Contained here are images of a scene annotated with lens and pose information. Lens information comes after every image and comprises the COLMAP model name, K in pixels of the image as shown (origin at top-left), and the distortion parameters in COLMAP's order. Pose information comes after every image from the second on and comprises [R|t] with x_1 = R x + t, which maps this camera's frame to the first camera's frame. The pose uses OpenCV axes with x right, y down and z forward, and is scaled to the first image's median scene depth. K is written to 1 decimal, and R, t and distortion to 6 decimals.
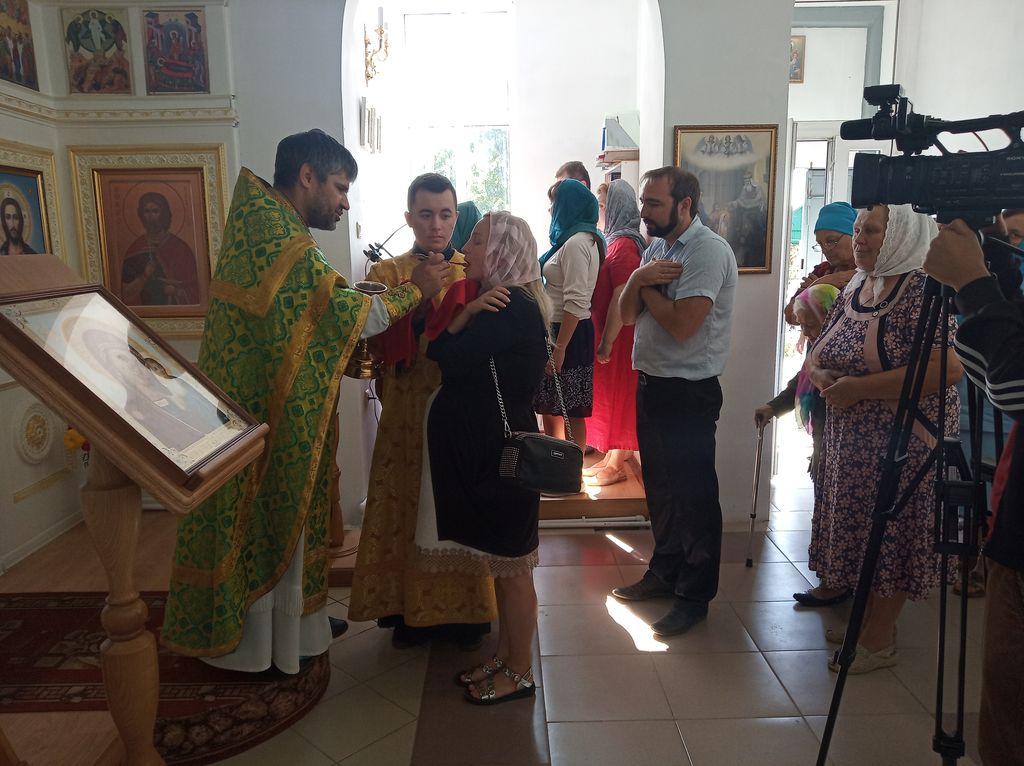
lens RADIAL K [[784.3, 0, 510.0], [0, 784.3, 379.5], [0, 0, 1]] dist [0.006296, 0.001556]
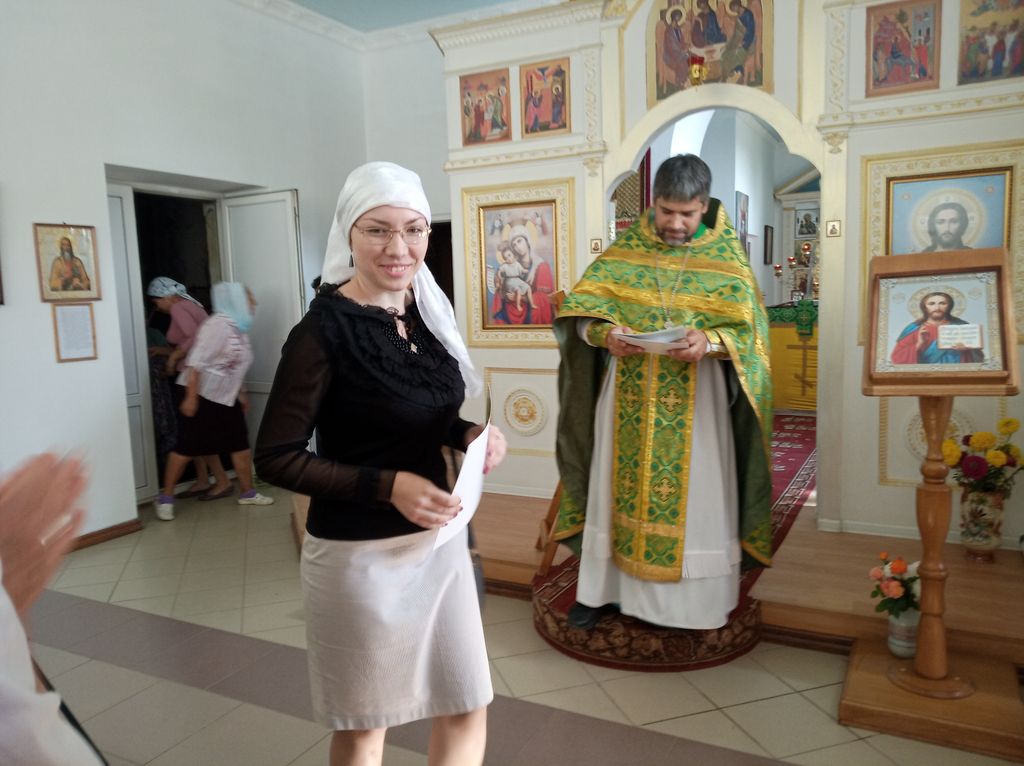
lens RADIAL K [[794.0, 0, 512.2], [0, 794.0, 390.7], [0, 0, 1]] dist [0.021595, -0.059393]
pose [[-0.466278, 0.140100, -0.873474, 0.554617], [-0.107289, 0.971136, 0.213037, -0.150273], [0.878108, 0.193049, -0.437788, 0.984363]]
